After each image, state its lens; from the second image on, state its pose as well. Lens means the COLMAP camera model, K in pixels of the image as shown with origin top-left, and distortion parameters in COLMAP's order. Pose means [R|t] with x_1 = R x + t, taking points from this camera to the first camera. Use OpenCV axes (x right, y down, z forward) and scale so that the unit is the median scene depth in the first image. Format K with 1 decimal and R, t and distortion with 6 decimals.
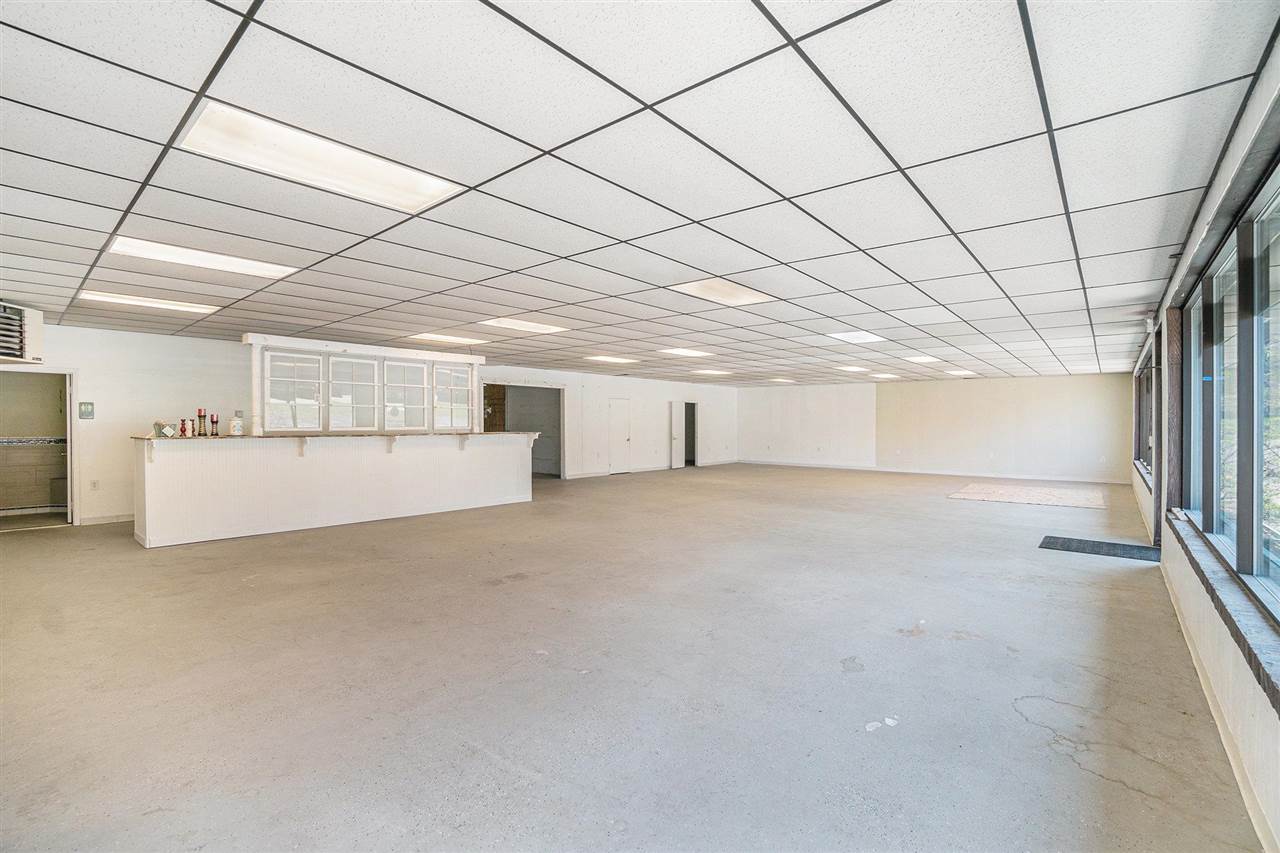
lens RADIAL K [[574.1, 0, 642.6], [0, 574.1, 426.0], [0, 0, 1]] dist [-0.040207, 0.004852]
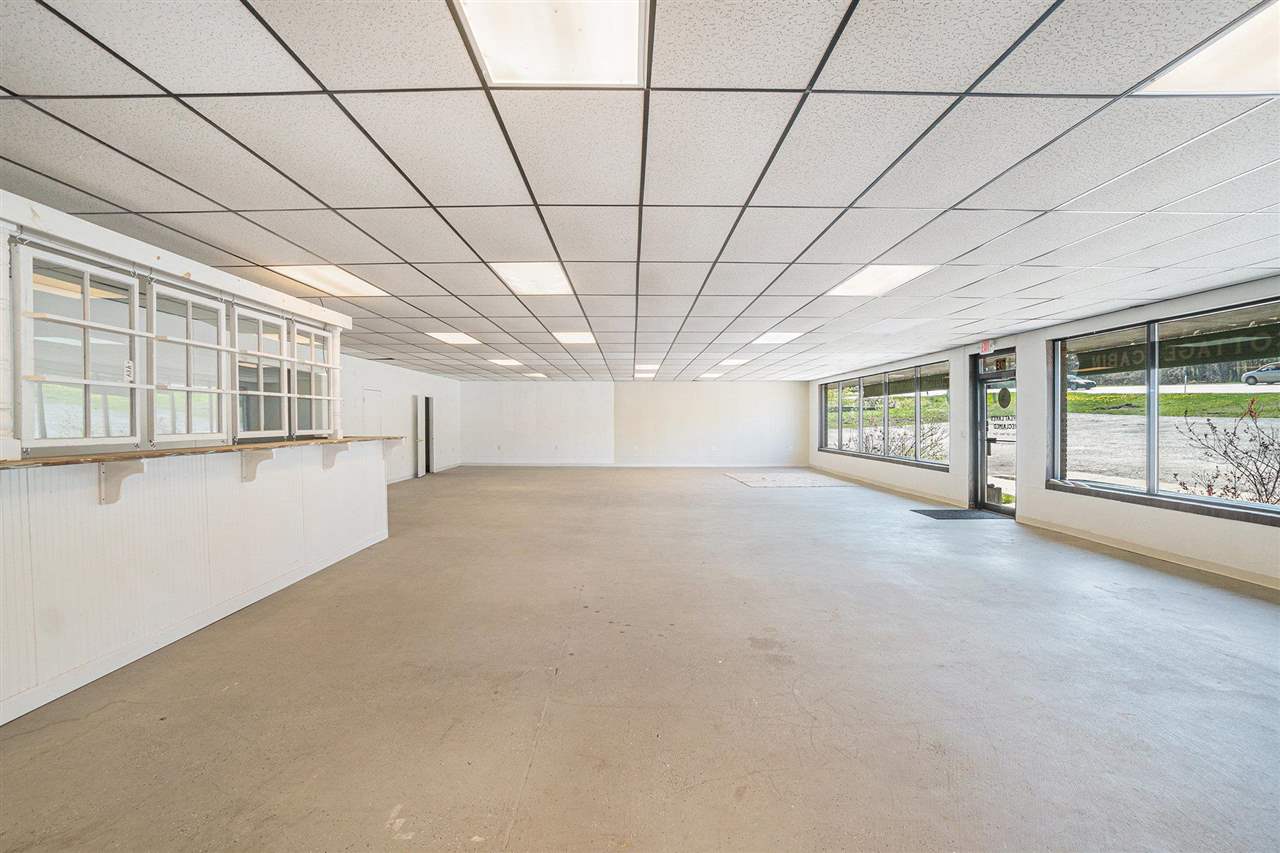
lens RADIAL K [[574.1, 0, 637.7], [0, 574.1, 426.8], [0, 0, 1]] dist [-0.040207, 0.004852]
pose [[0.760193, -0.011669, 0.649592, -0.558702], [0.009066, 0.999932, 0.007353, -0.004817], [-0.649634, 0.000299, 0.760247, 0.407979]]
